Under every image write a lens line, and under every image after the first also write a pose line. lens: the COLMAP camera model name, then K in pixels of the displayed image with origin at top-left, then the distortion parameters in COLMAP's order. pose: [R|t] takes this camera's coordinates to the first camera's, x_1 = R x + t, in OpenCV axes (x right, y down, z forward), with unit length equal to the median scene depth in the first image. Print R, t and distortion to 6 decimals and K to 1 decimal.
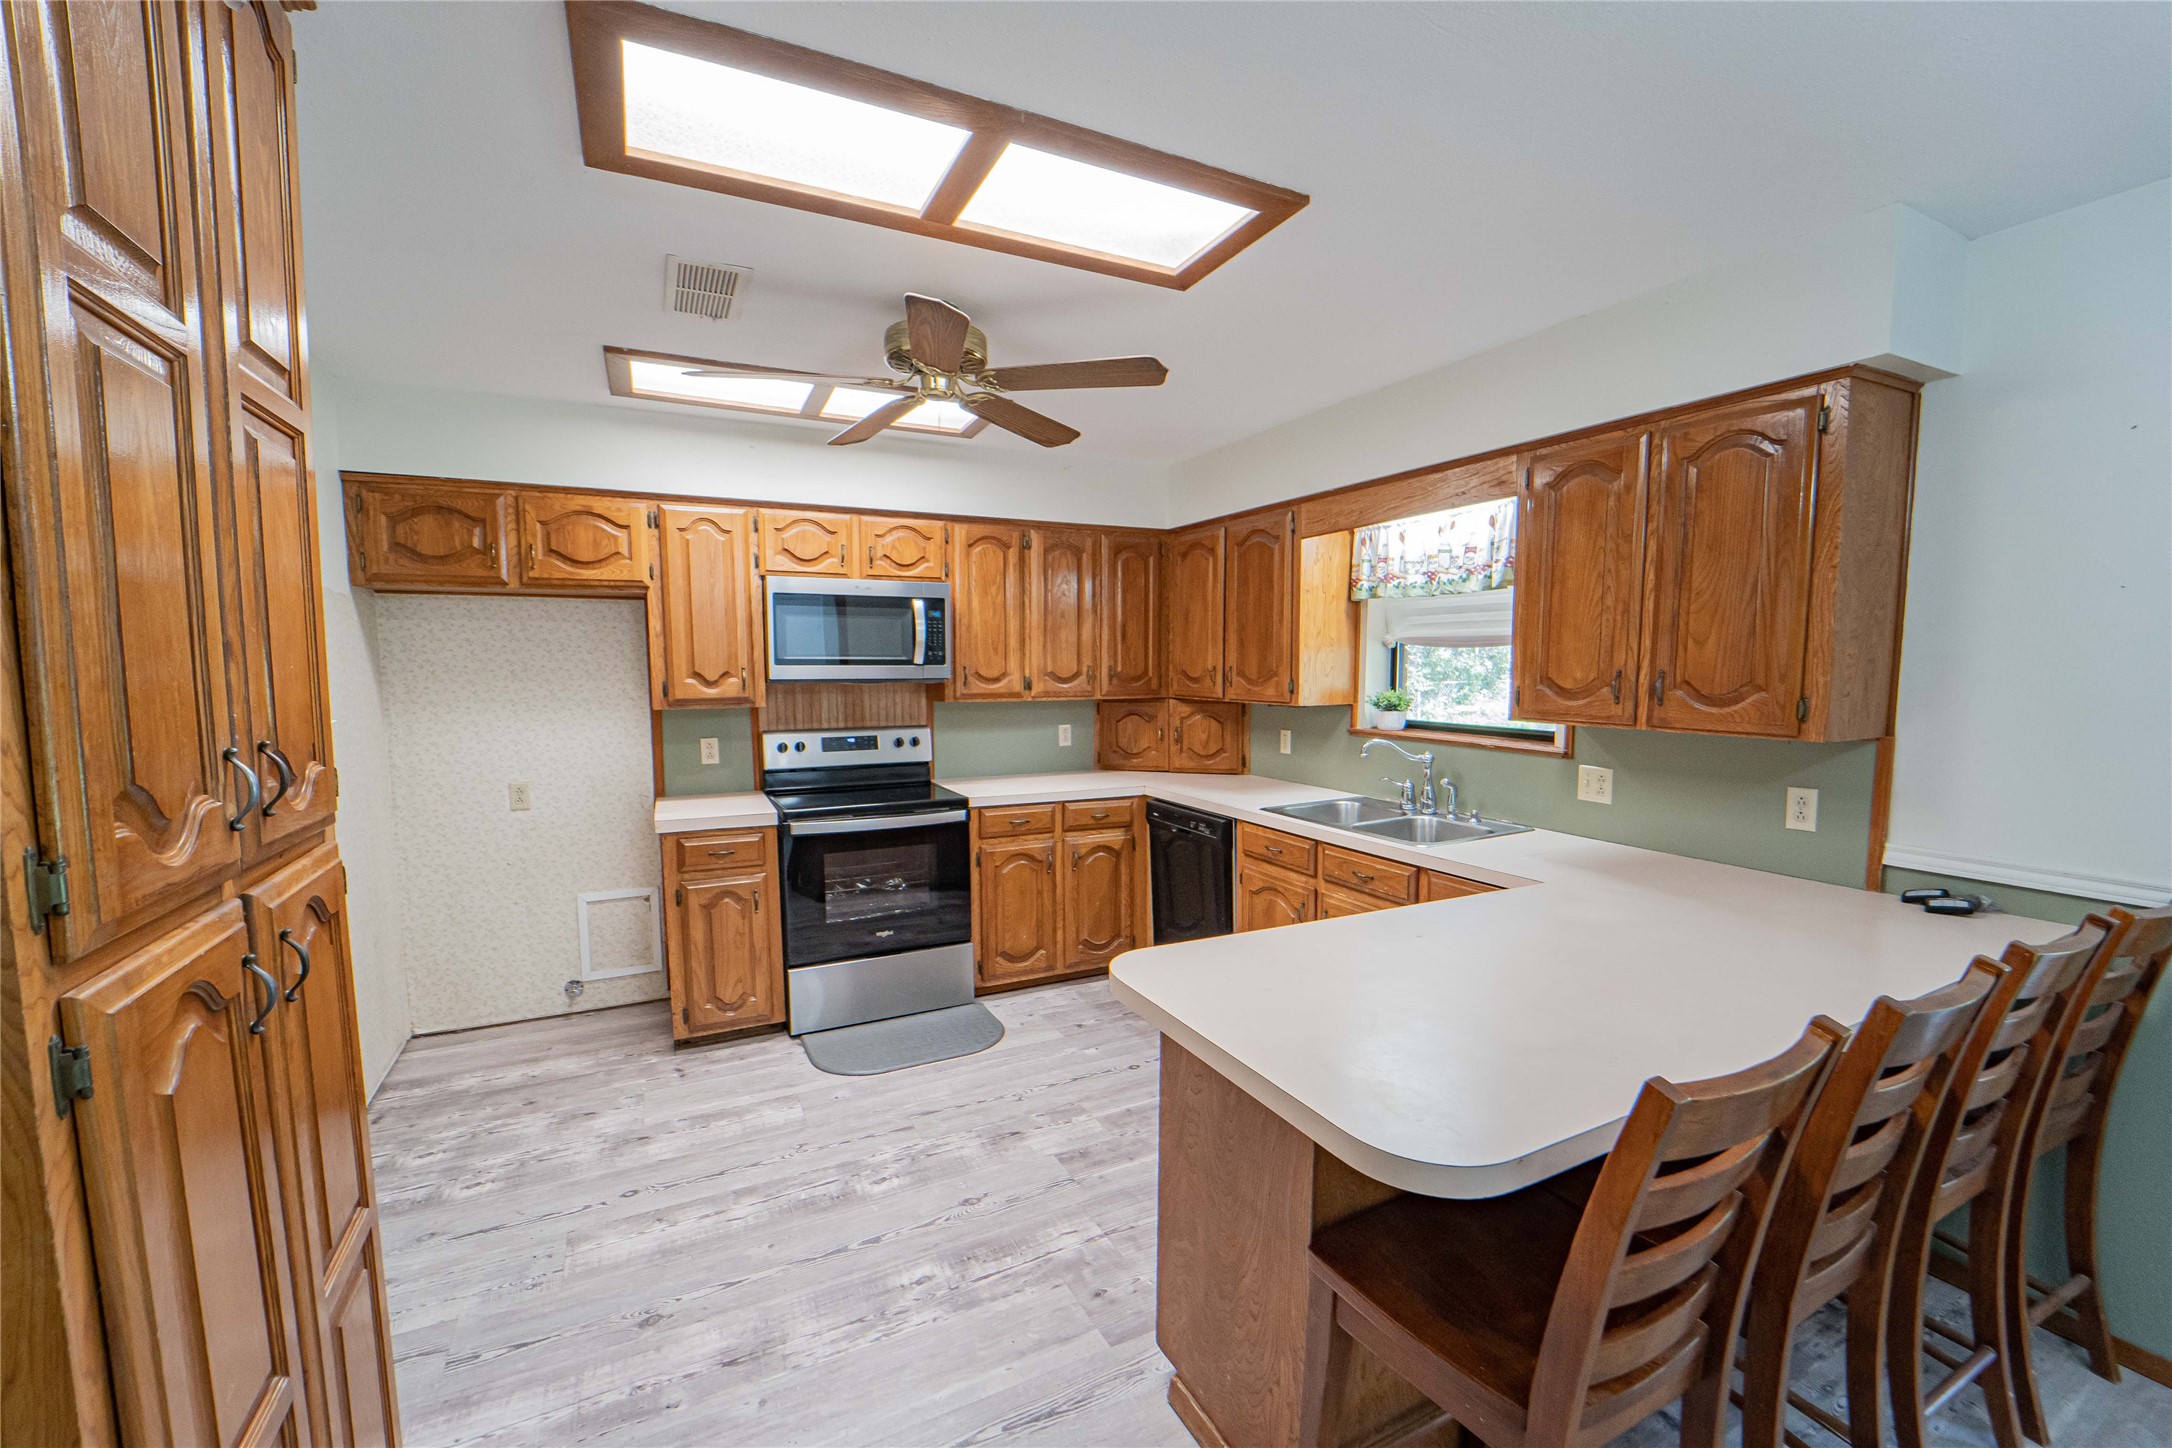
lens RADIAL K [[888.5, 0, 1089.3], [0, 888.5, 738.0], [0, 0, 1]] dist [-0.016431, -0.000618]
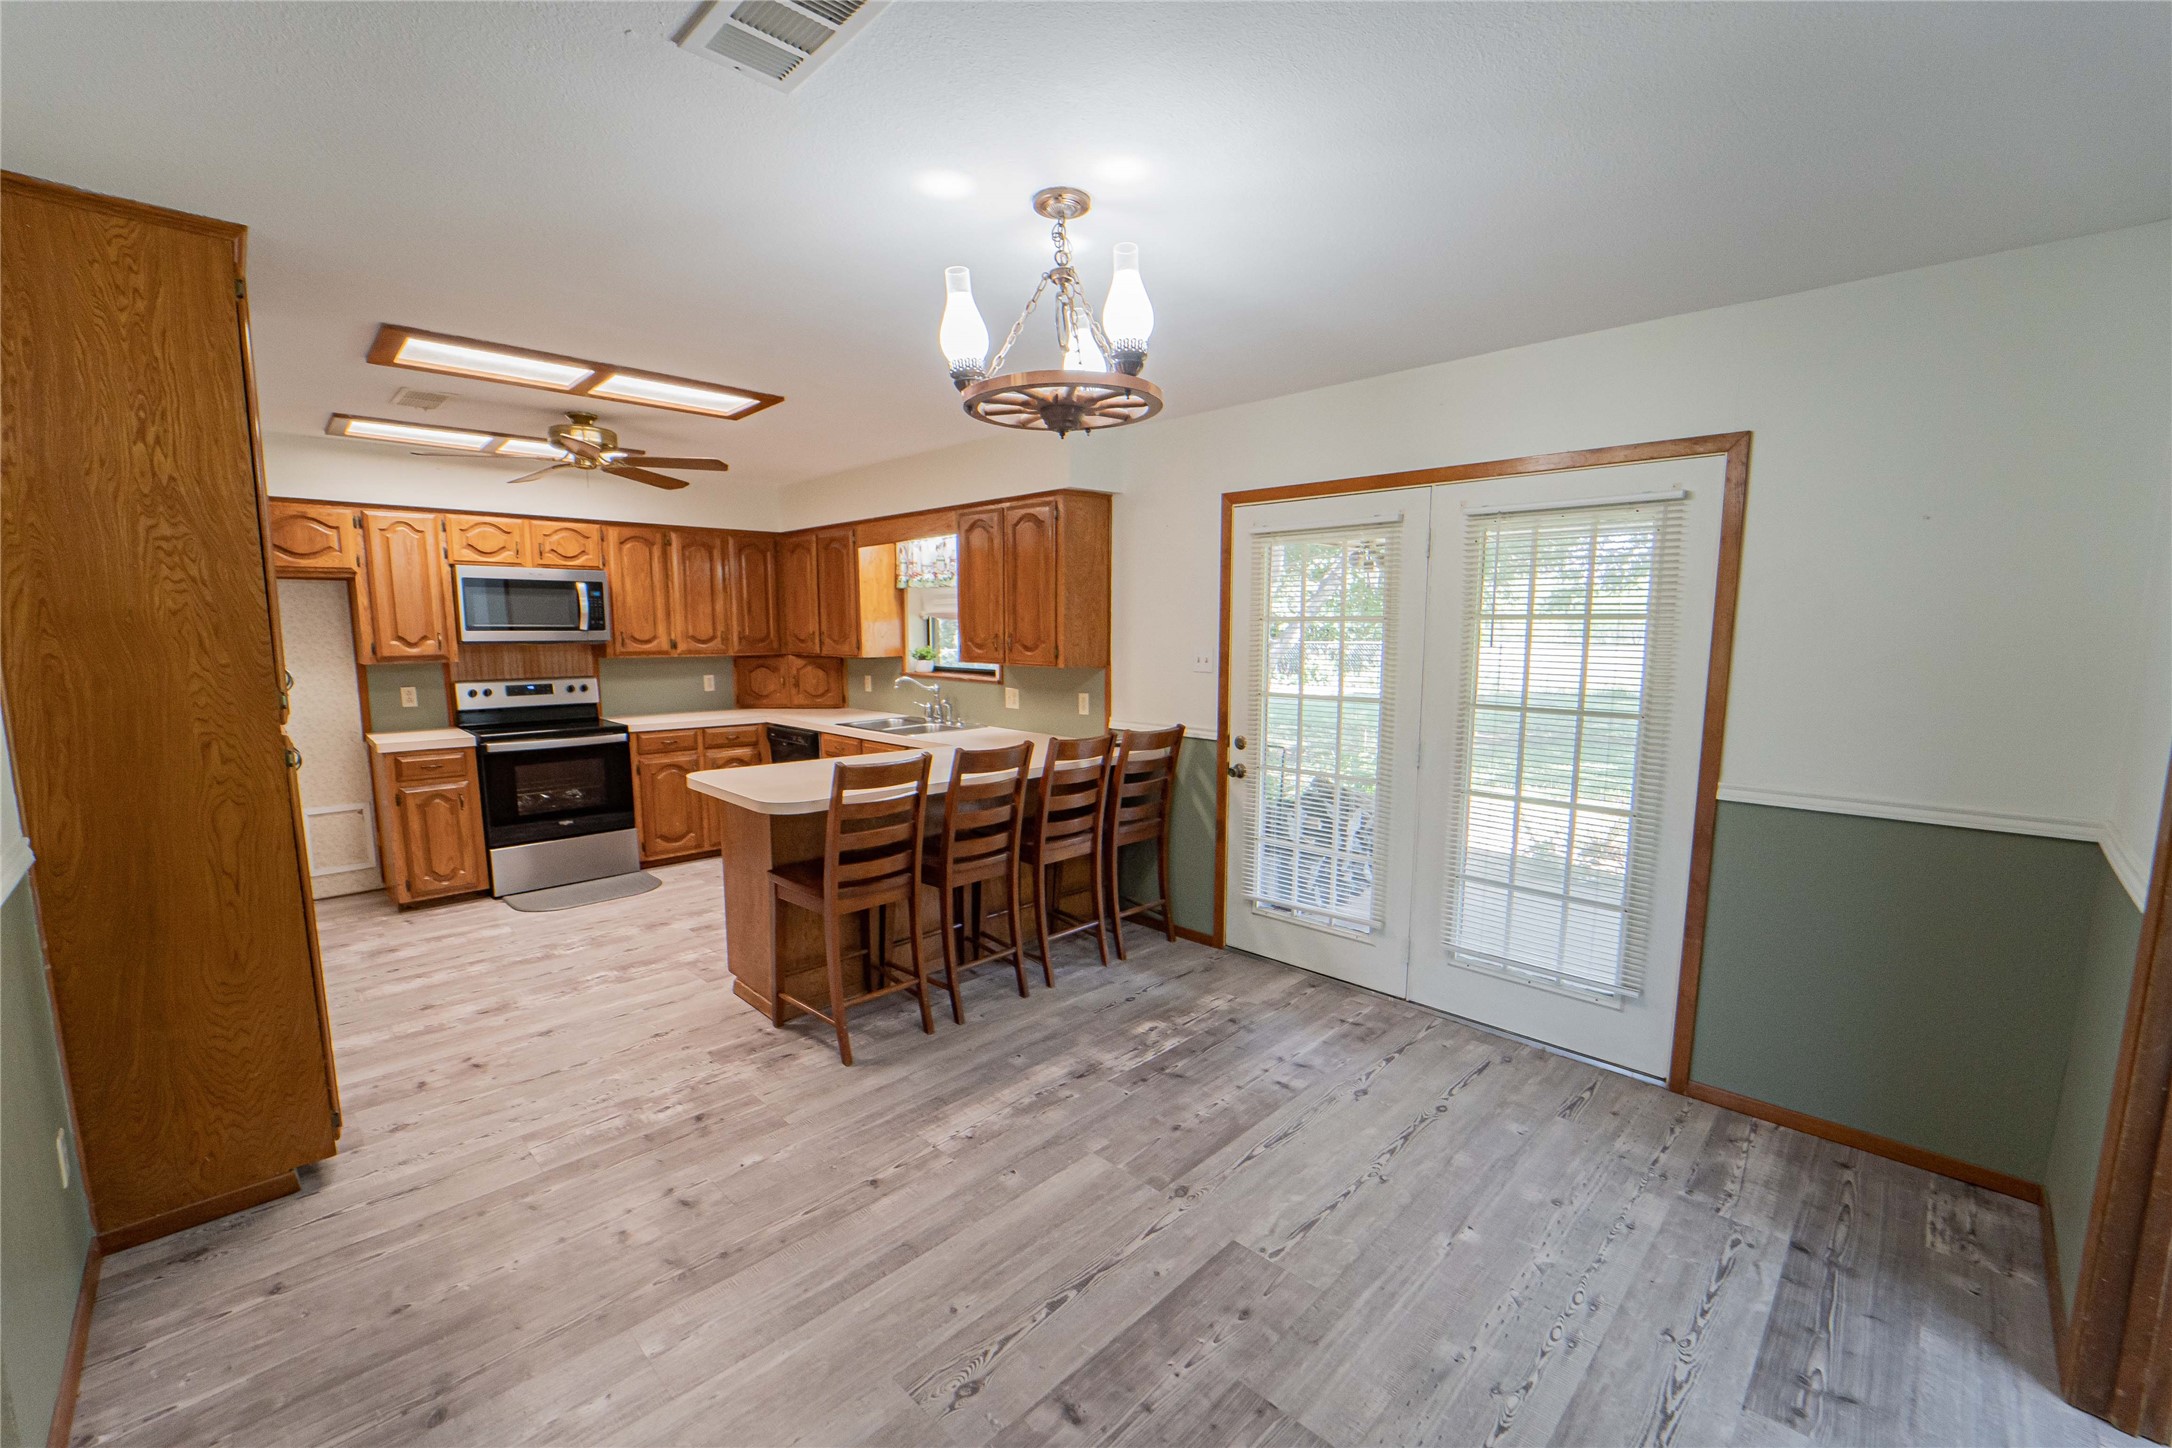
lens RADIAL K [[888.5, 0, 1085.5], [0, 888.5, 743.0], [0, 0, 1]] dist [-0.016431, -0.000618]
pose [[0.950673, -0.037932, 0.307866, 0.128938], [0.023829, 0.998493, 0.049441, 0.045995], [-0.309277, -0.039666, 0.950144, -0.595166]]
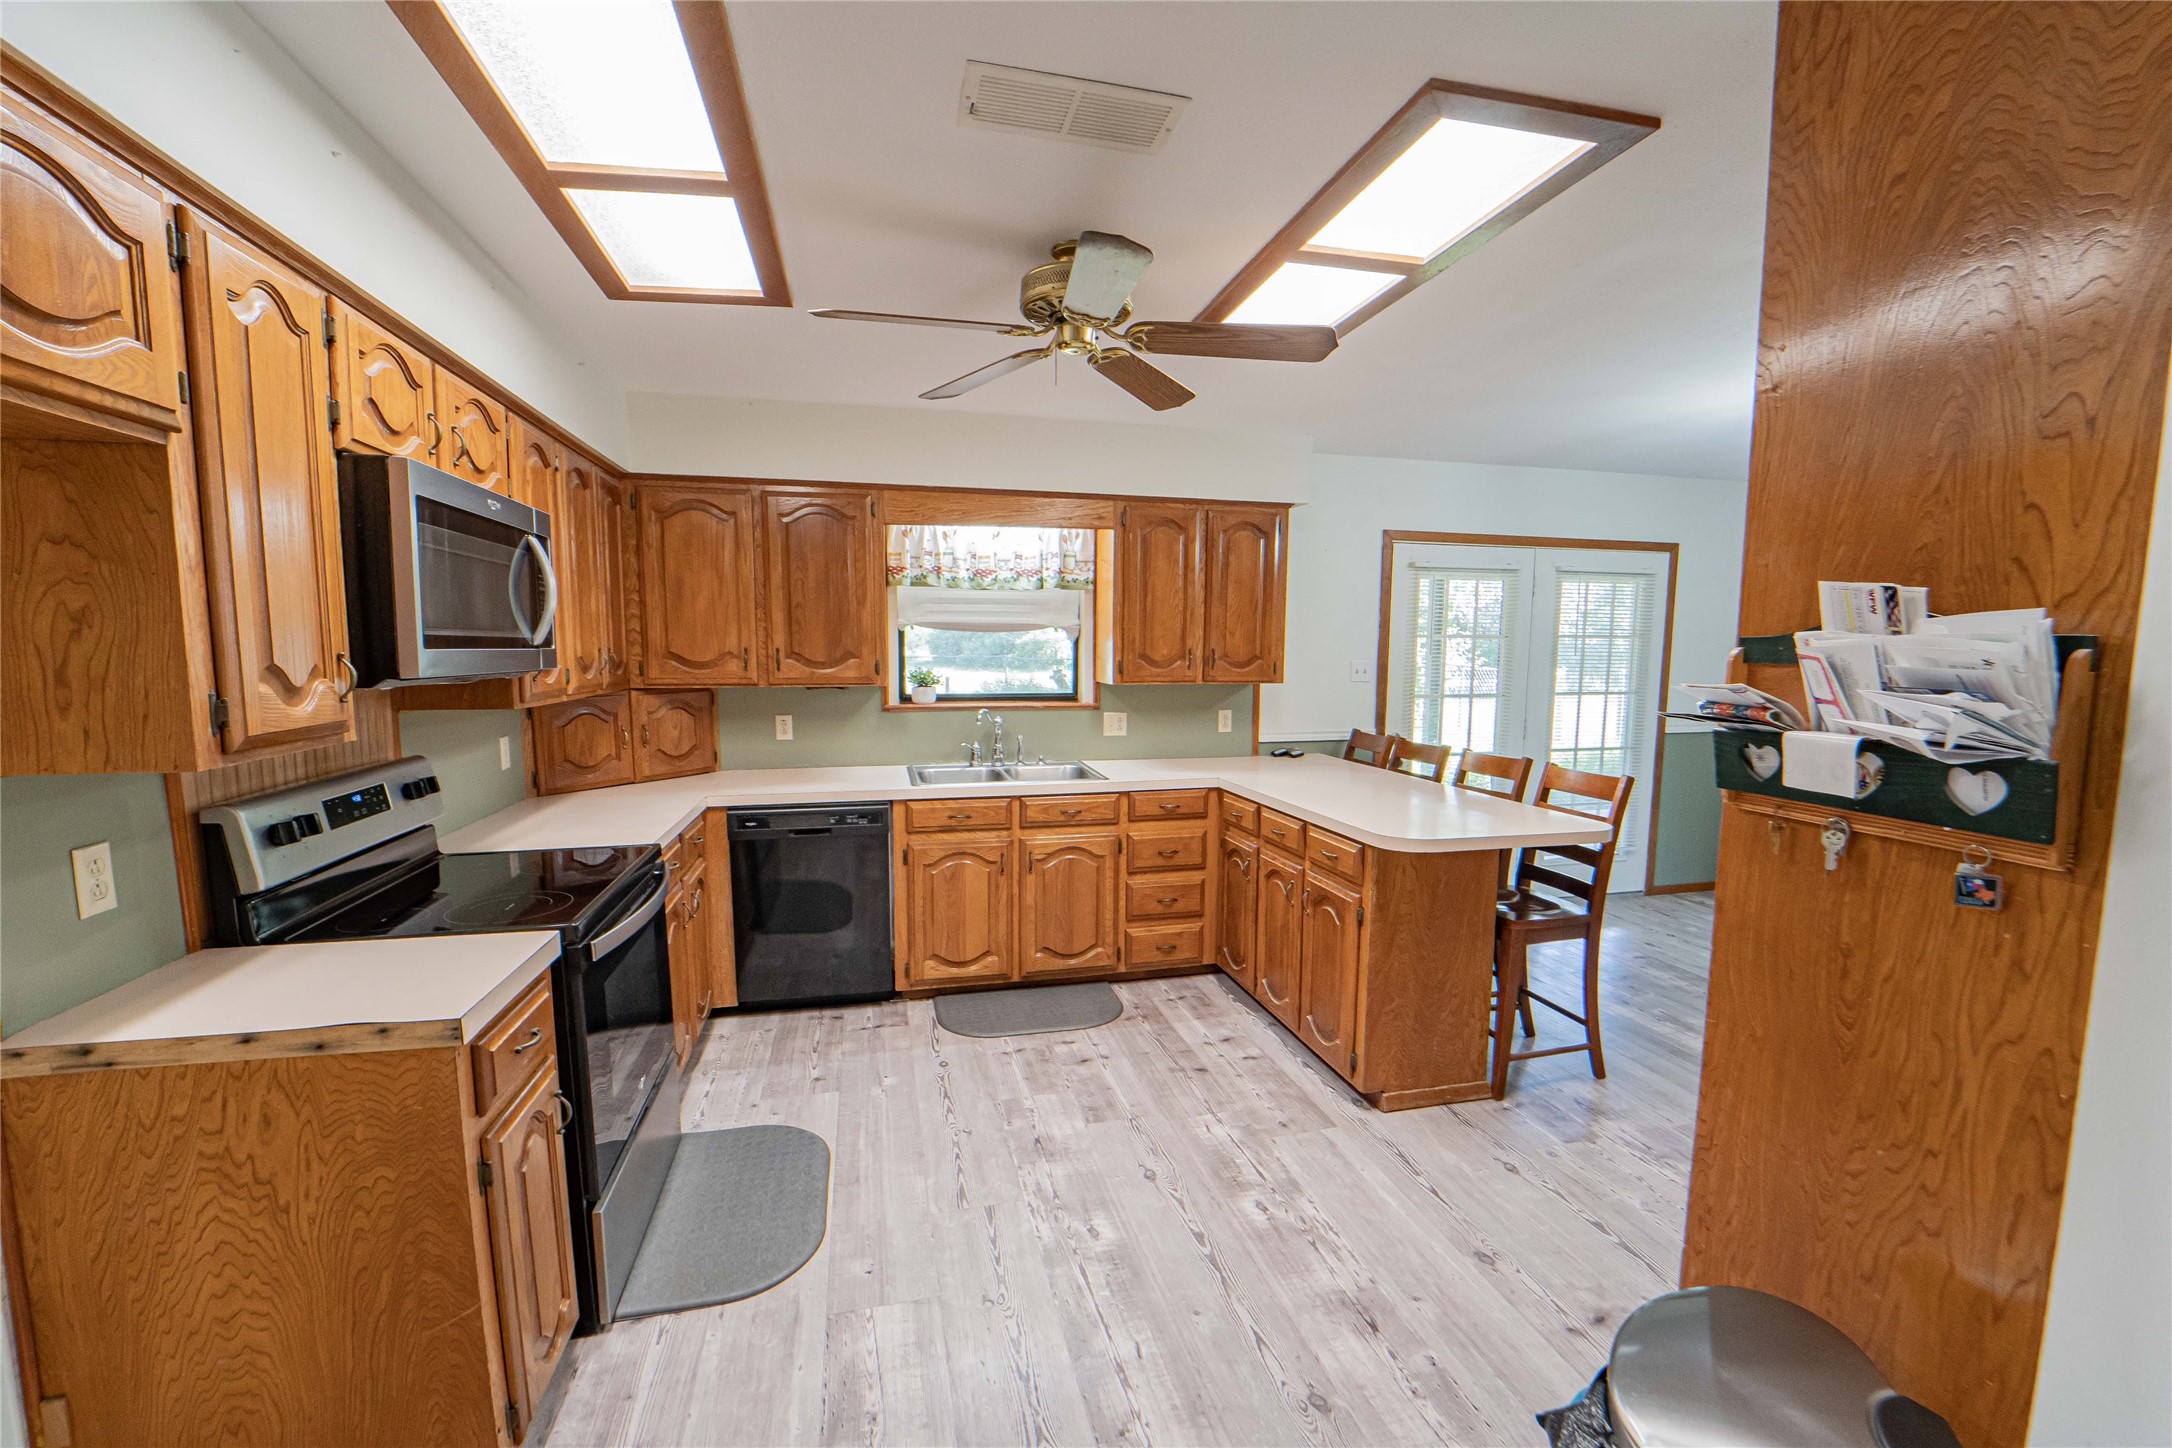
lens RADIAL K [[888.5, 0, 1090.2], [0, 888.5, 740.2], [0, 0, 1]] dist [-0.016431, -0.000618]
pose [[0.223226, -0.102886, 0.969322, -0.750549], [0.080741, 0.992948, 0.086800, -0.045875], [-0.971417, 0.058888, 0.229959, 0.555703]]
